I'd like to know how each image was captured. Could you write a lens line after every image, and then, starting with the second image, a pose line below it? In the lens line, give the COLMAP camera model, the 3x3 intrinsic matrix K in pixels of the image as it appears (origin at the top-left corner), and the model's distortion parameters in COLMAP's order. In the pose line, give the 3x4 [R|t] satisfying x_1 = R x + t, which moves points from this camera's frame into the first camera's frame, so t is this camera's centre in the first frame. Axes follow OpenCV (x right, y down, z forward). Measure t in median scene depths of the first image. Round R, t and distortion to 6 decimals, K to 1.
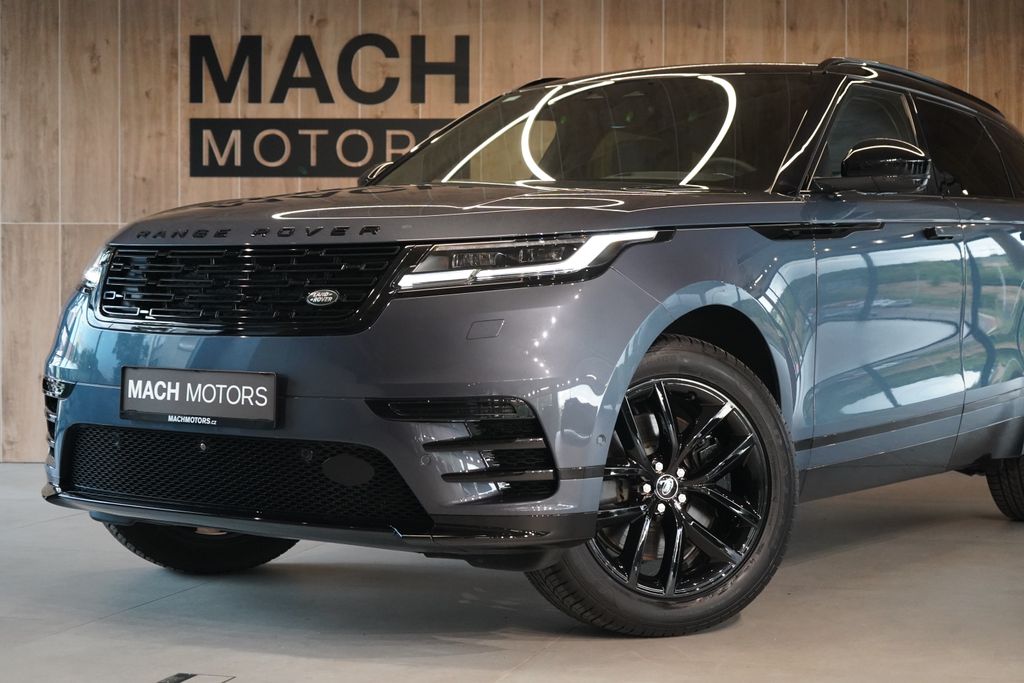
lens RADIAL K [[1784.2, 0, 502.7], [0, 1784.2, 342.4], [0, 0, 1]] dist [-0.004467, 0.000000]
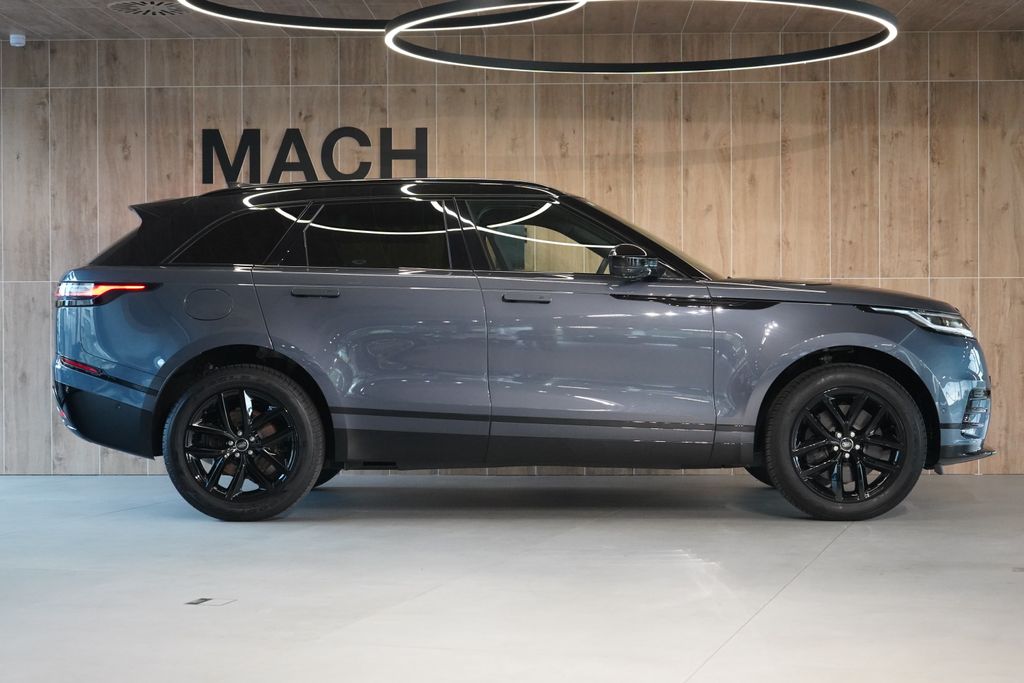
lens RADIAL K [[1839.0, 0, 511.8], [0, 1839.0, 342.8], [0, 0, 1]] dist [-0.005734, 0.000000]
pose [[0.999914, -0.006689, -0.011305, 0.053394], [0.006575, 0.999928, -0.010081, -0.009270], [0.011371, 0.010006, 0.999885, -0.275491]]
